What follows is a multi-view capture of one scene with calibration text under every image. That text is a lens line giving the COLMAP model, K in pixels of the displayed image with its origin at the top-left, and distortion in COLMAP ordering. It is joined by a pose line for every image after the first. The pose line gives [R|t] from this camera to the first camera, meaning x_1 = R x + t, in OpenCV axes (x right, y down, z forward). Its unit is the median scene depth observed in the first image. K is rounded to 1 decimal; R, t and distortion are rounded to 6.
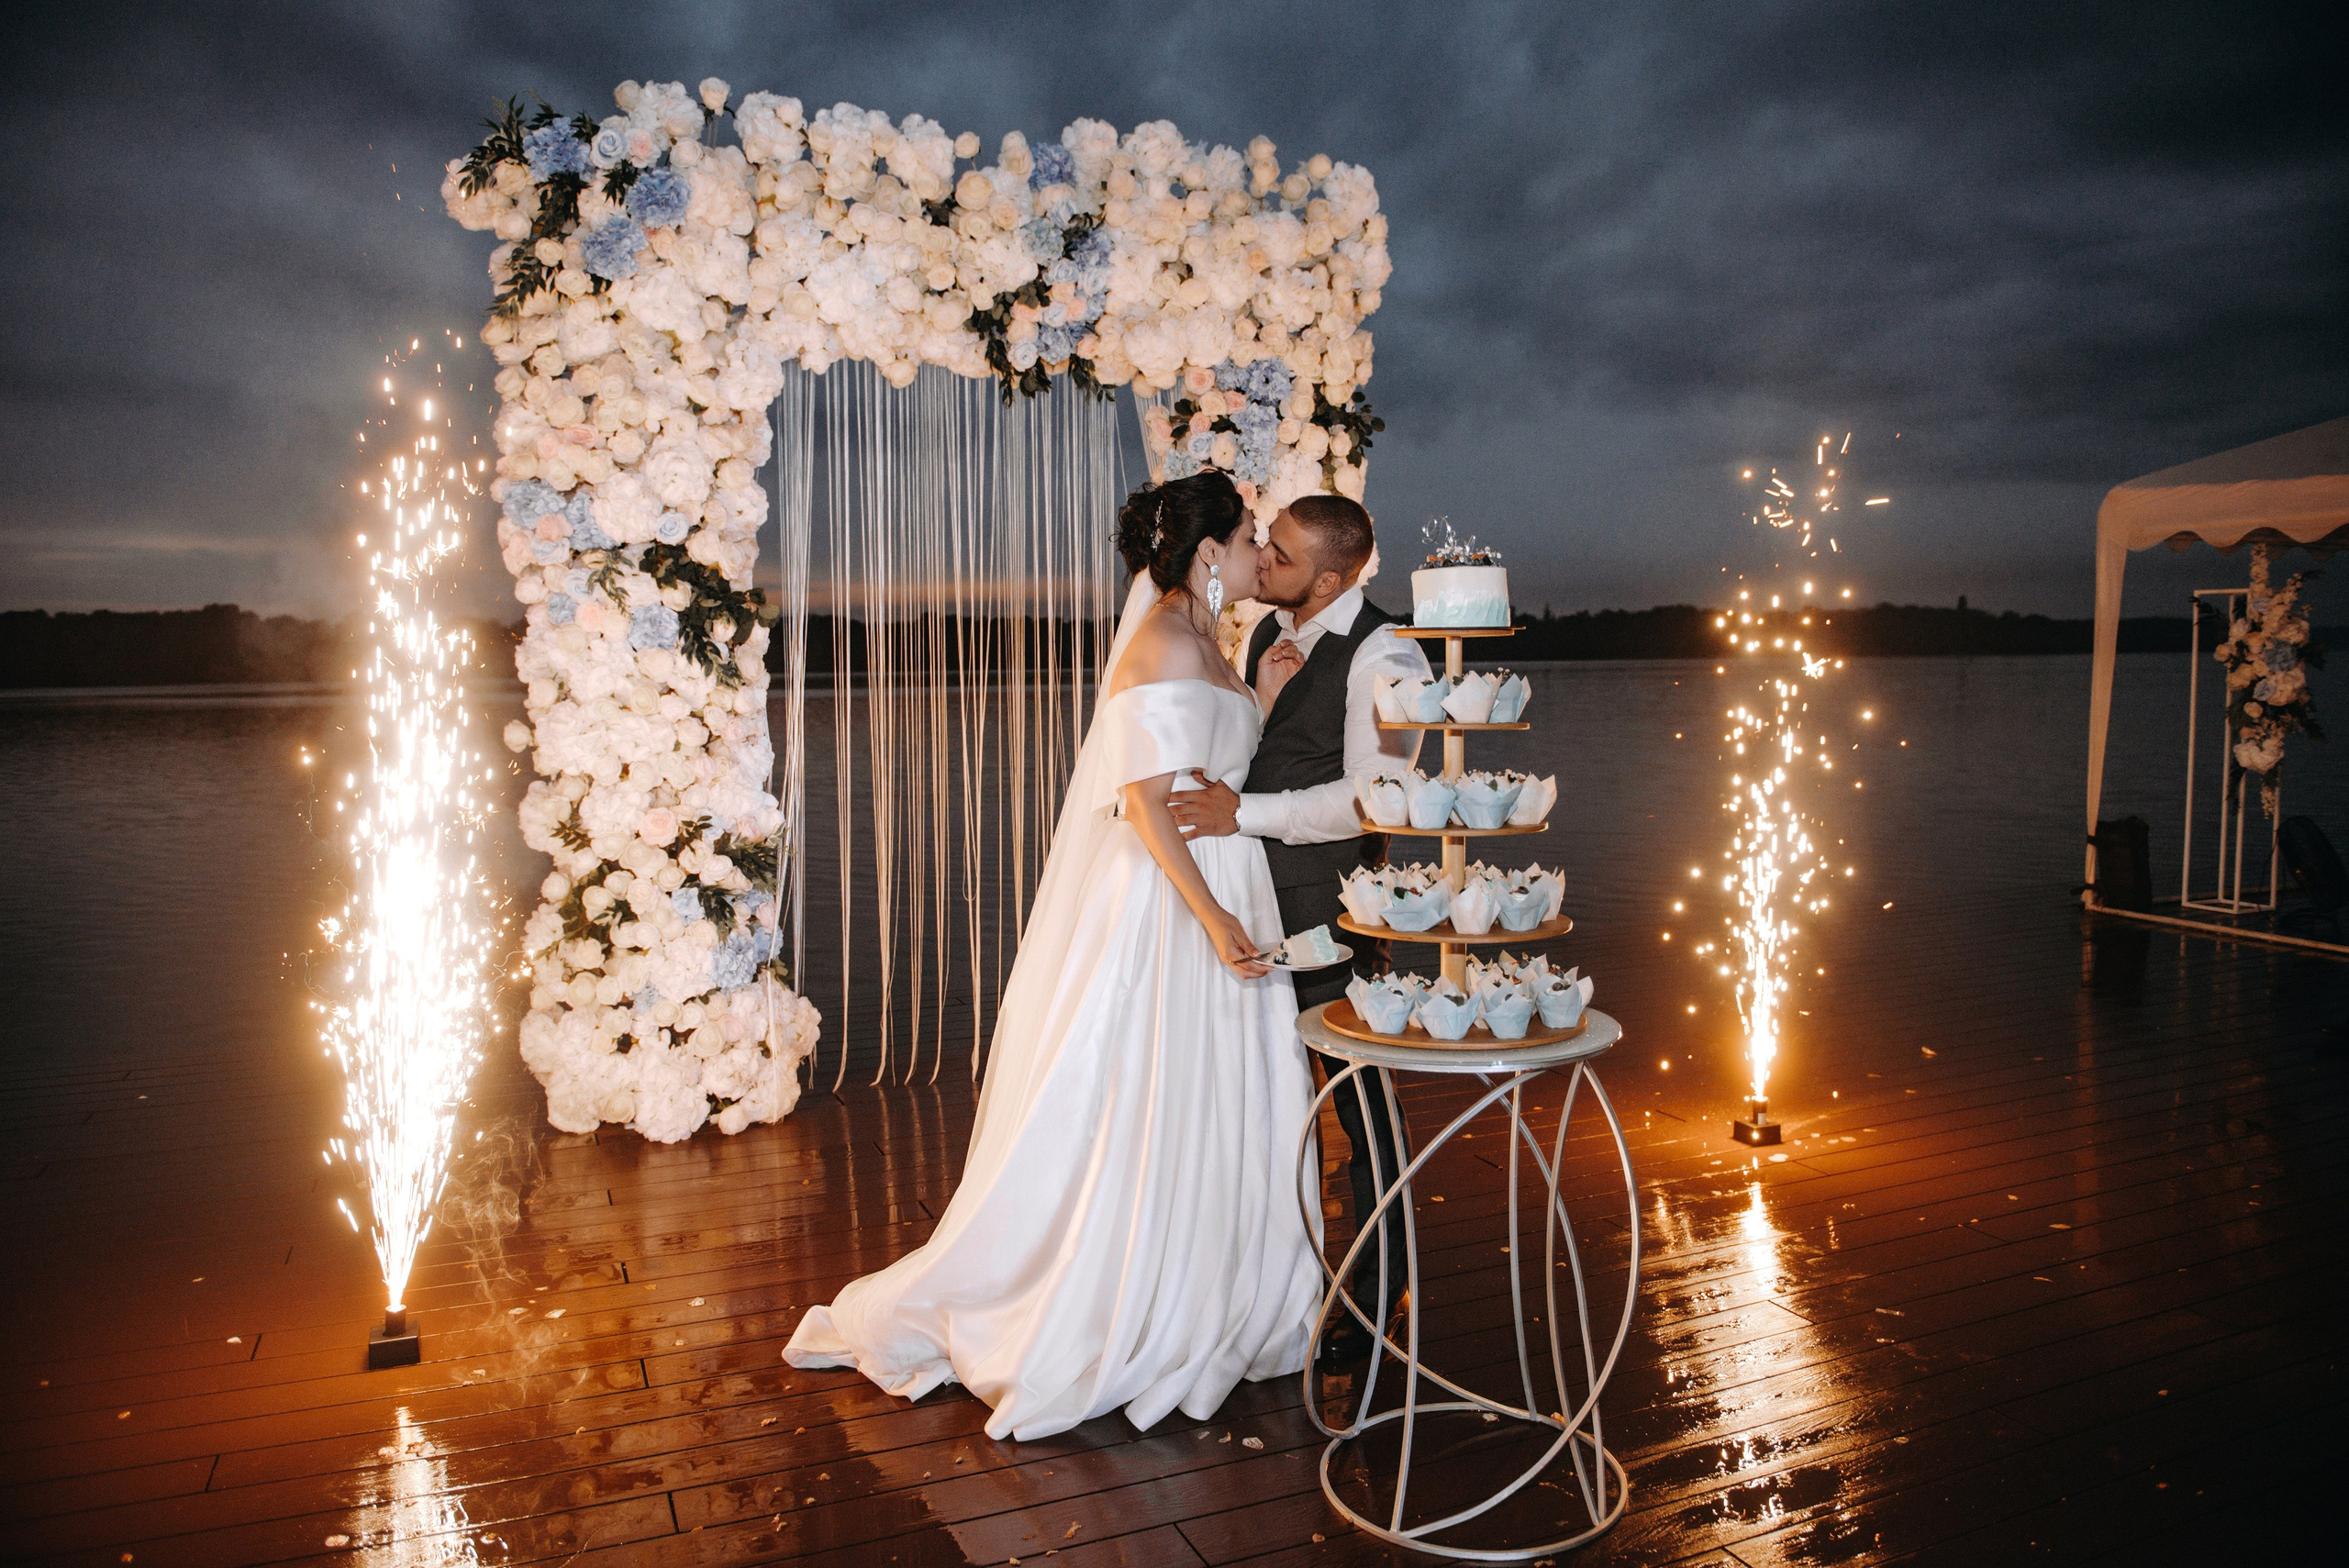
lens RADIAL K [[1593.7, 0, 1164.8], [0, 1593.7, 781.8], [0, 0, 1]] dist [-0.047308, -0.001866]
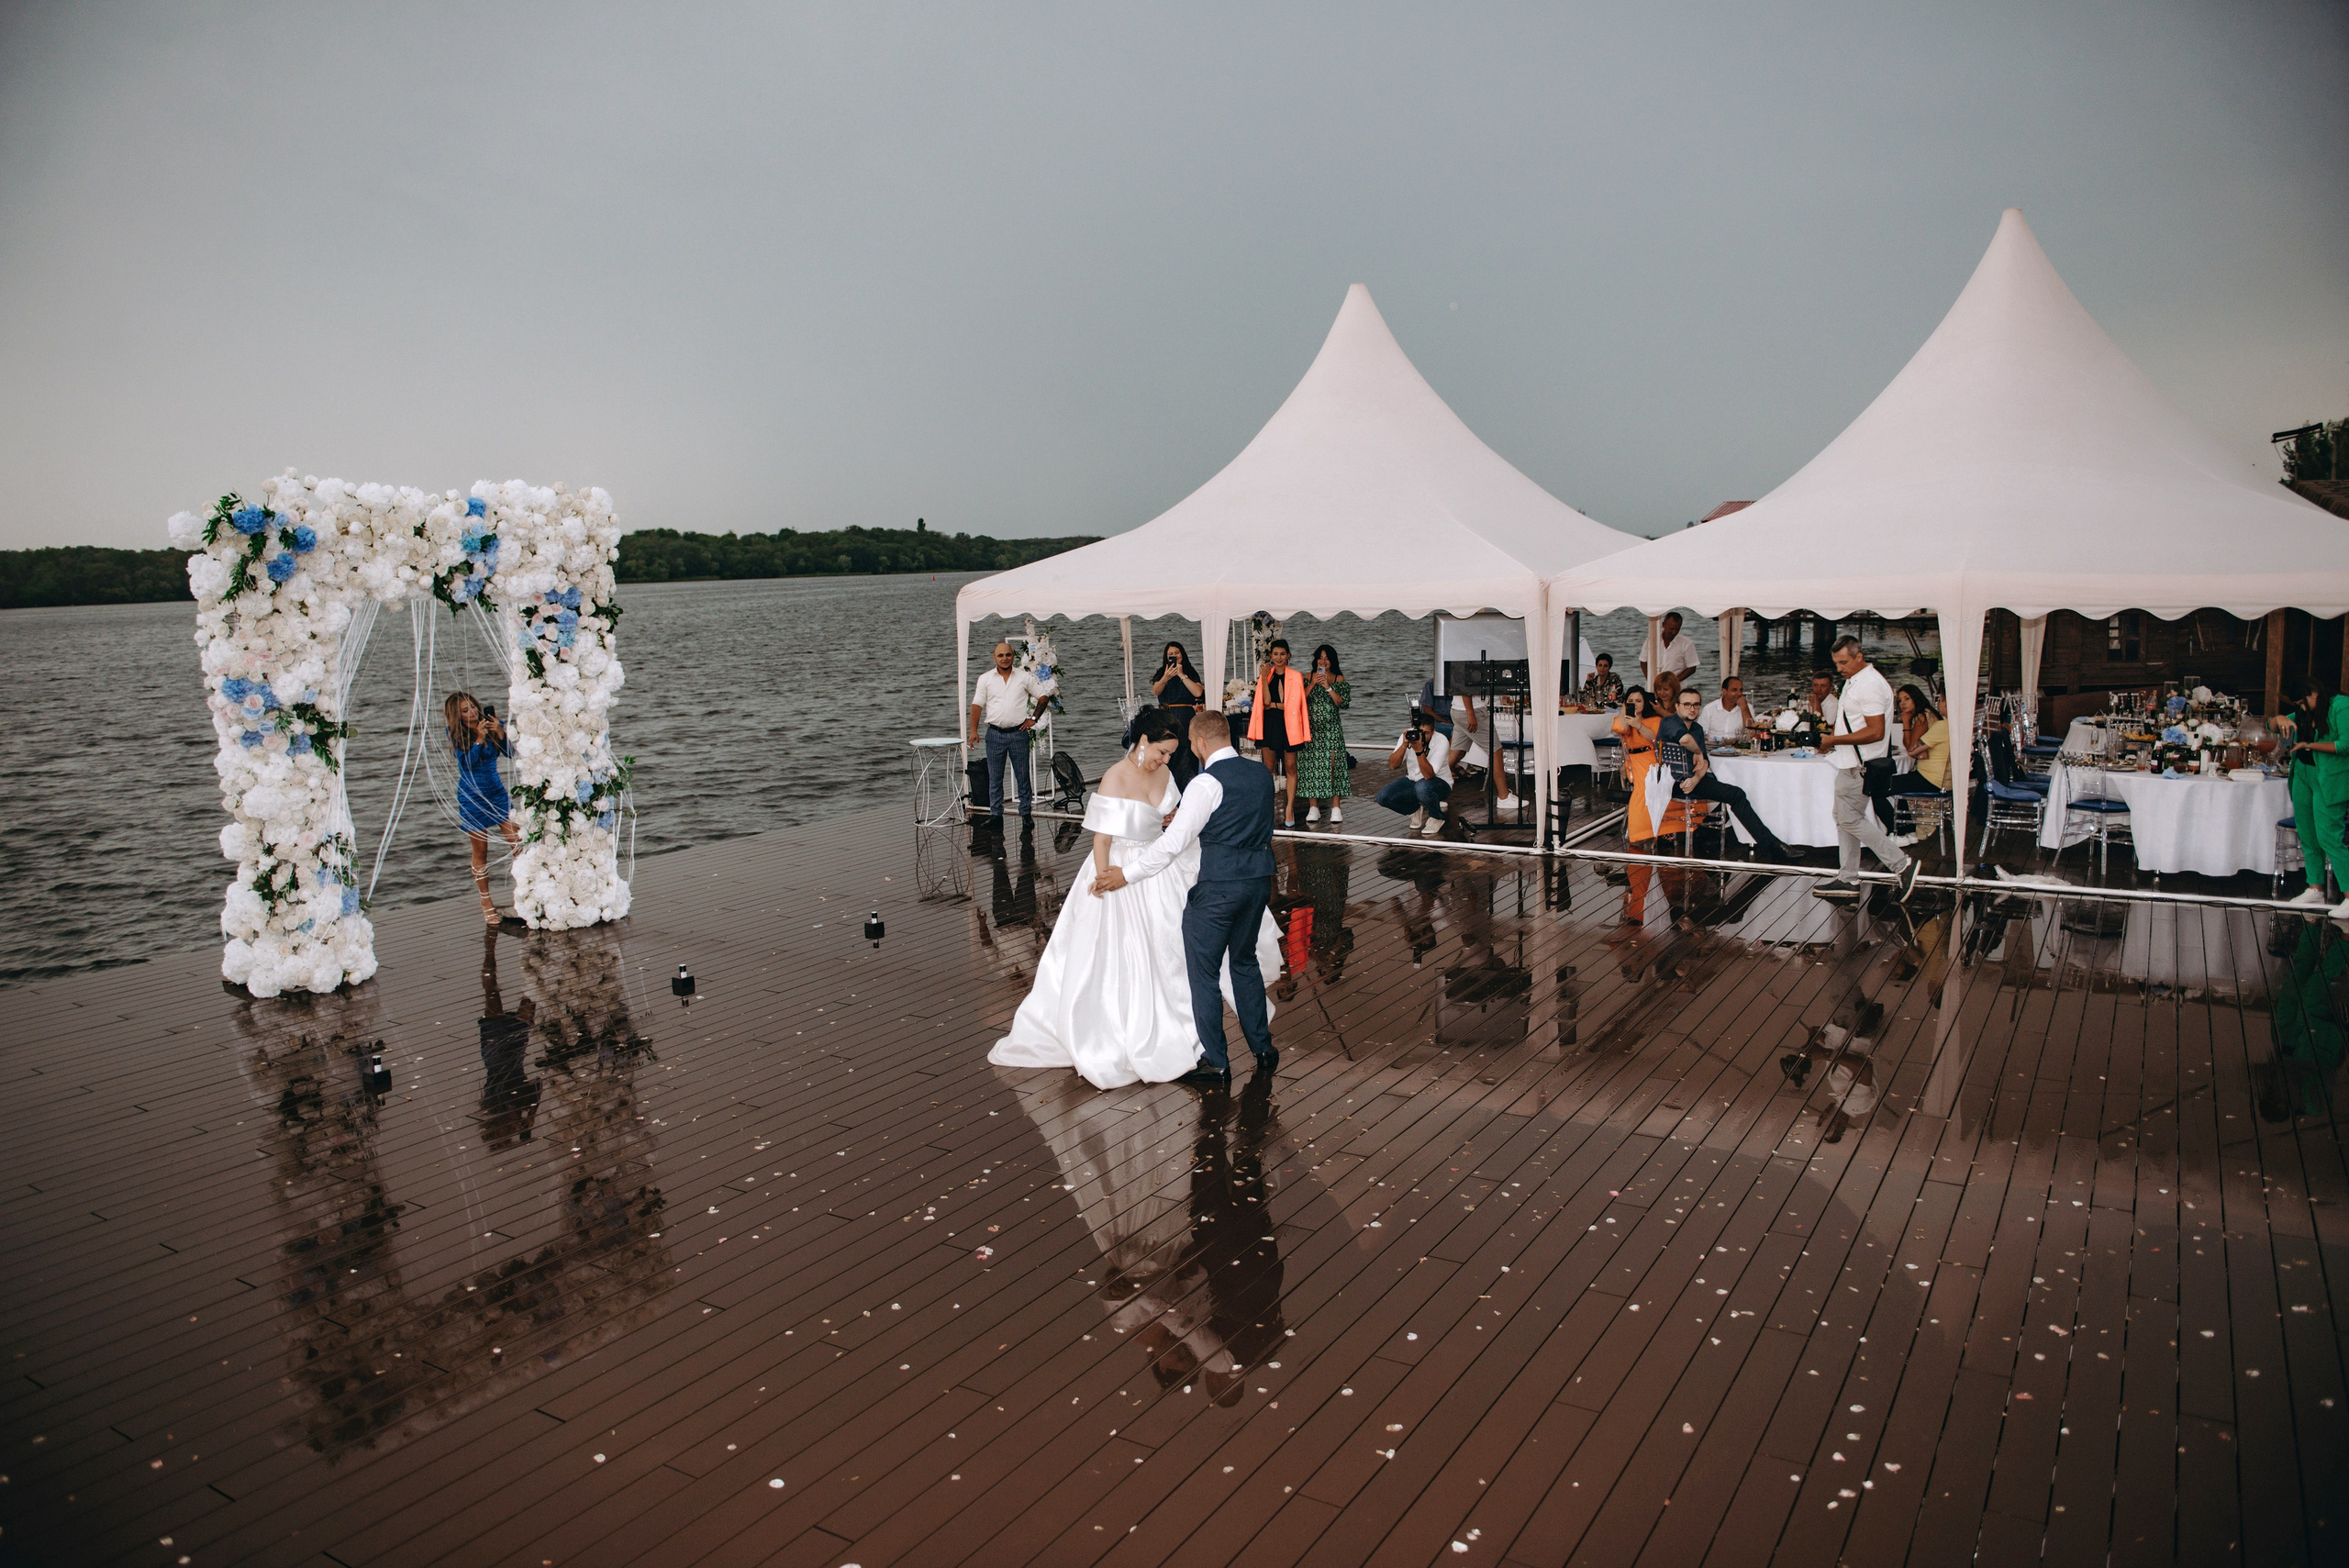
lens RADIAL K [[1593.7, 0, 1170.1], [0, 1593.7, 772.9], [0, 0, 1]] dist [-0.047308, -0.001866]
pose [[0.813723, -0.085276, 0.574963, -0.568616], [0.060564, 0.996234, 0.062043, -0.116478], [-0.578089, -0.015664, 0.815823, -1.287441]]
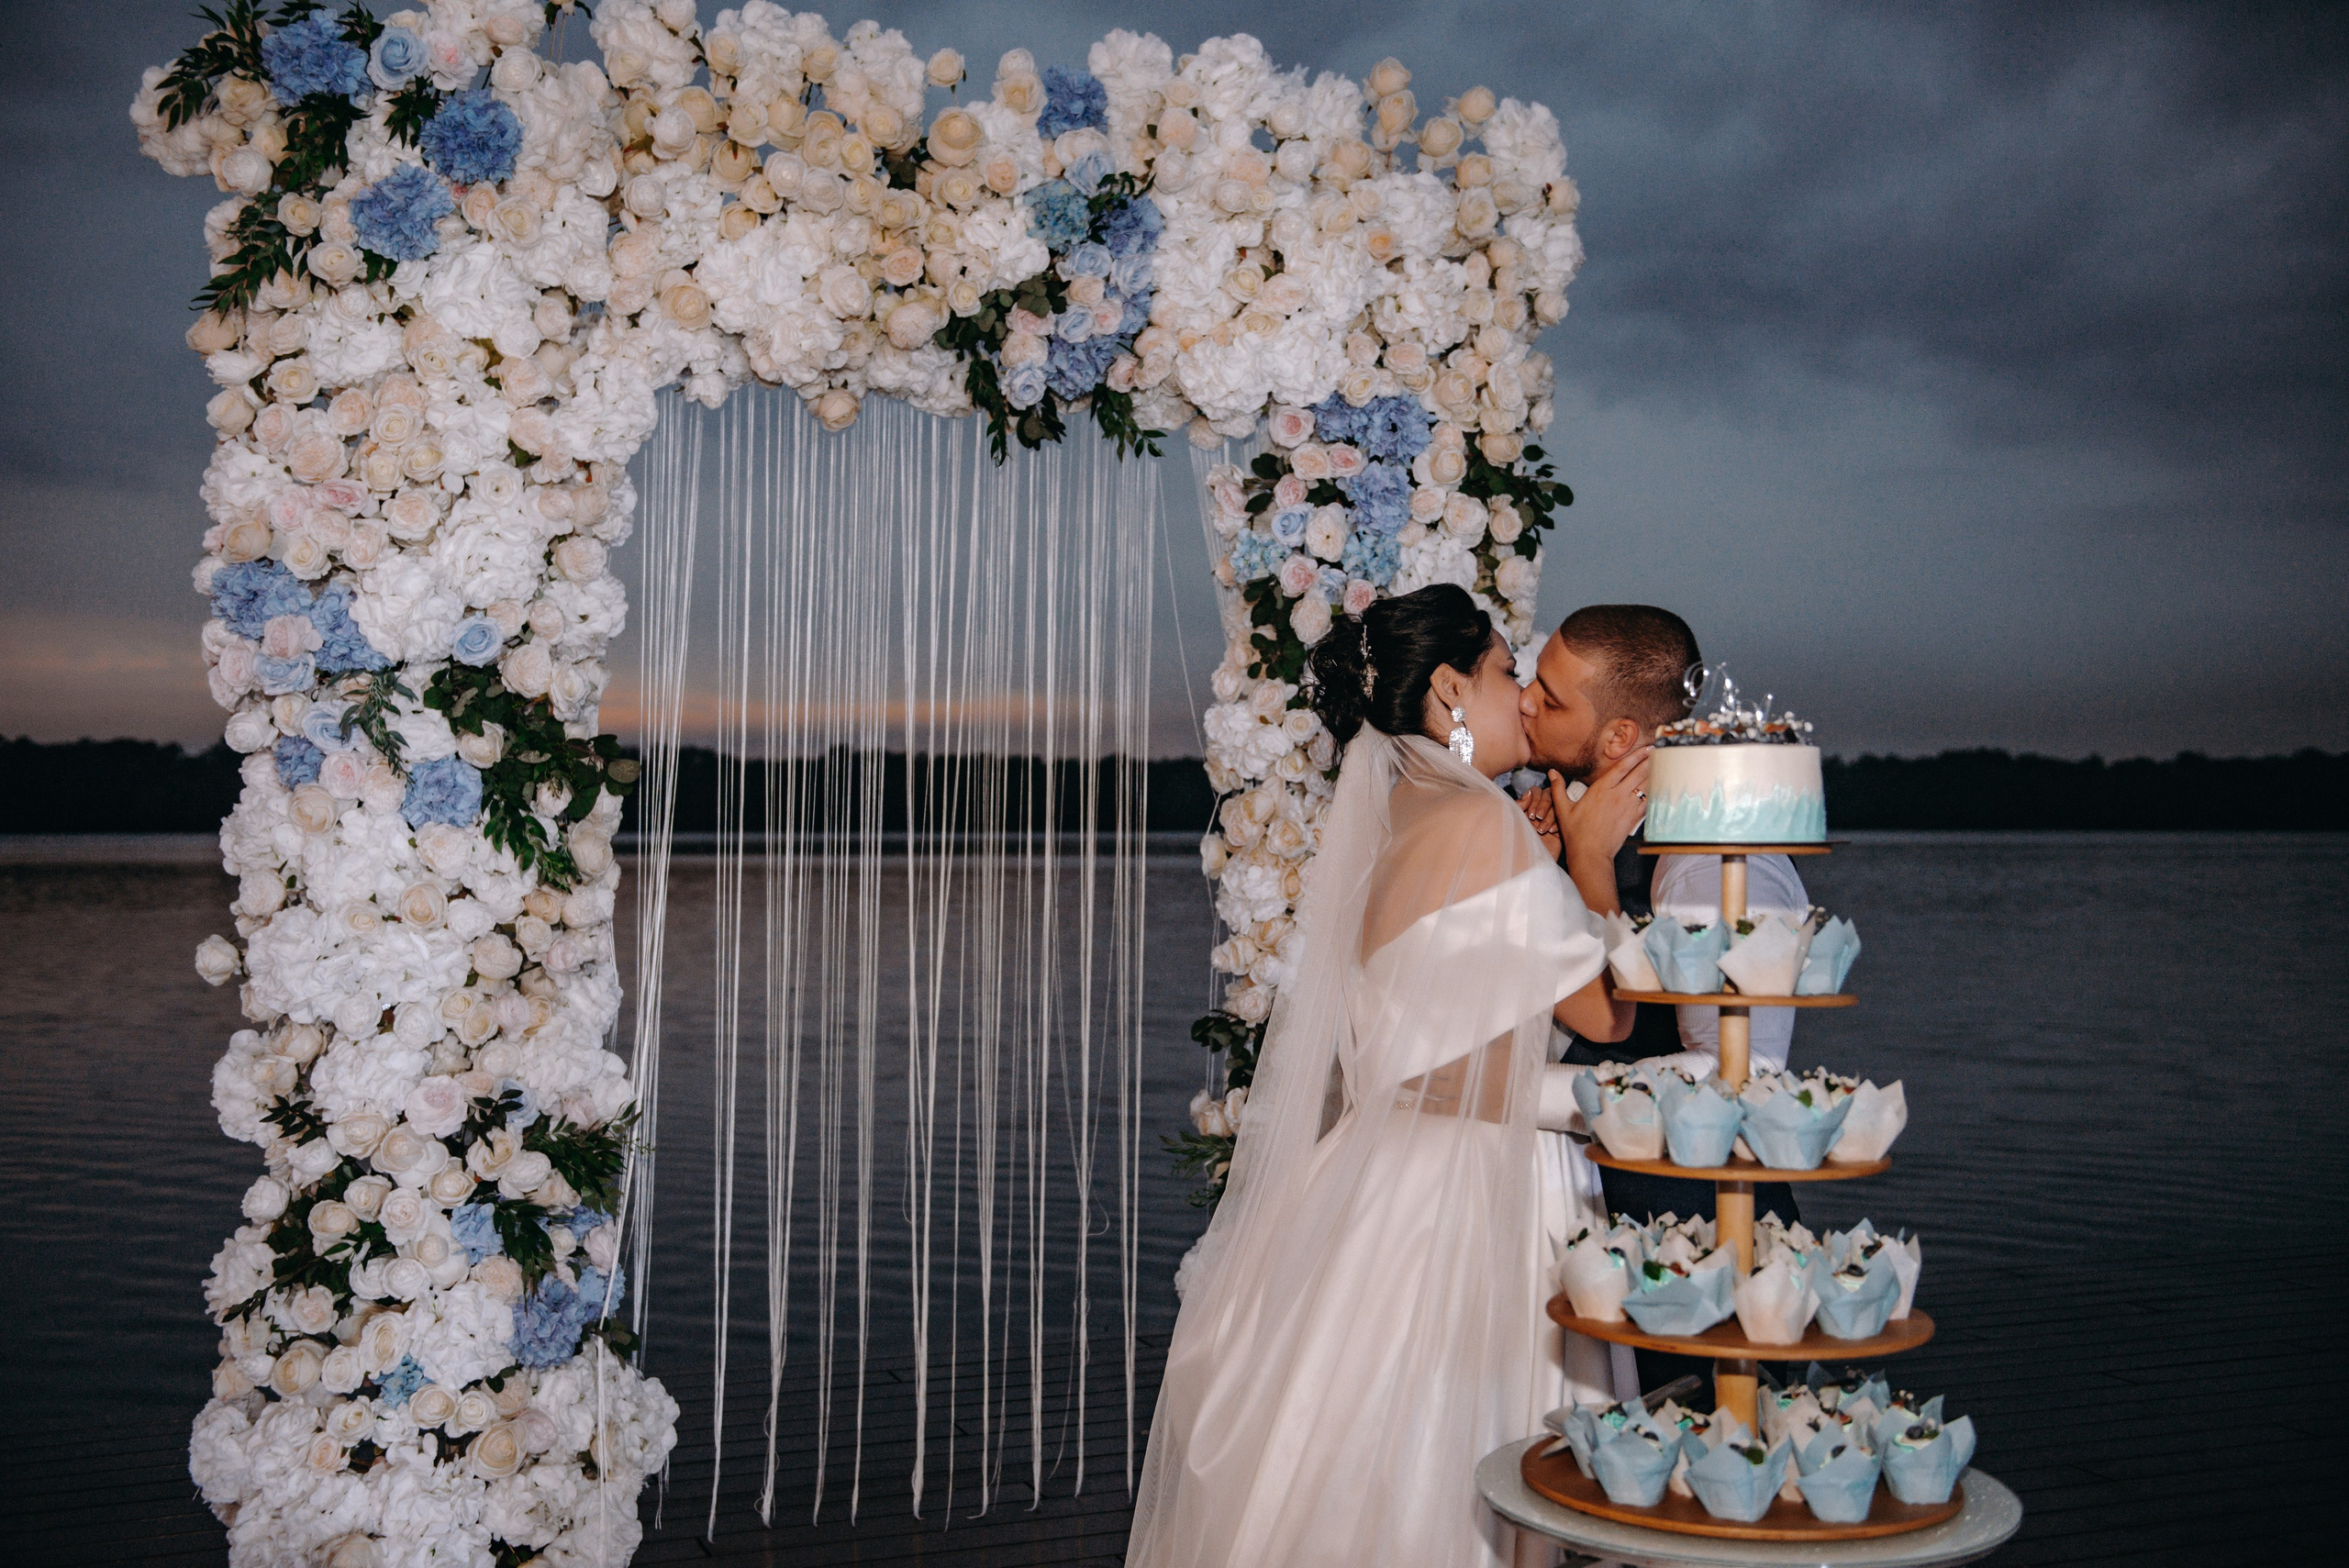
lens RADIAL K [[2408.4, 0, 1166.0], [0, 2408.4, 783.1], [0, 0, 1]] dist [0.050760, 0.000000]
pose [[0.999818, 0.014323, -0.012613, -0.016703], [-0.015425, 0.995623, -0.092182, -0.015221], [0.011238, 0.092360, 0.995662, 0.026243]]
